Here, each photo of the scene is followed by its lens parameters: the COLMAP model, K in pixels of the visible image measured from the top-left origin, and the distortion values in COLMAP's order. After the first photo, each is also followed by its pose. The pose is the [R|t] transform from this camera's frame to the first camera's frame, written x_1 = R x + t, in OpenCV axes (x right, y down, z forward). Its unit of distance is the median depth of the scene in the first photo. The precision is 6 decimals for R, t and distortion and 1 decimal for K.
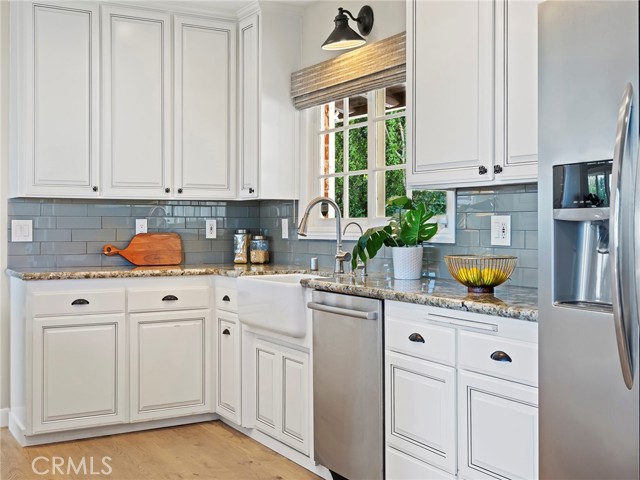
lens RADIAL K [[777.7, 0, 321.5], [0, 777.7, 234.5], [0, 0, 1]] dist [0.009313, 0.000000]
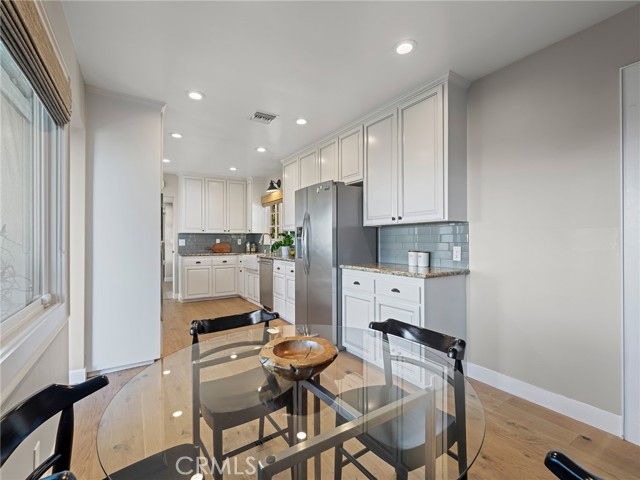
lens RADIAL K [[293.1, 0, 316.5], [0, 293.1, 242.6], [0, 0, 1]] dist [0.001680, 0.000959]
pose [[0.999041, -0.004239, 0.043574, 0.162084], [0.004439, 0.999980, -0.004502, 0.004176], [-0.043554, 0.004691, 0.999040, -0.342752]]
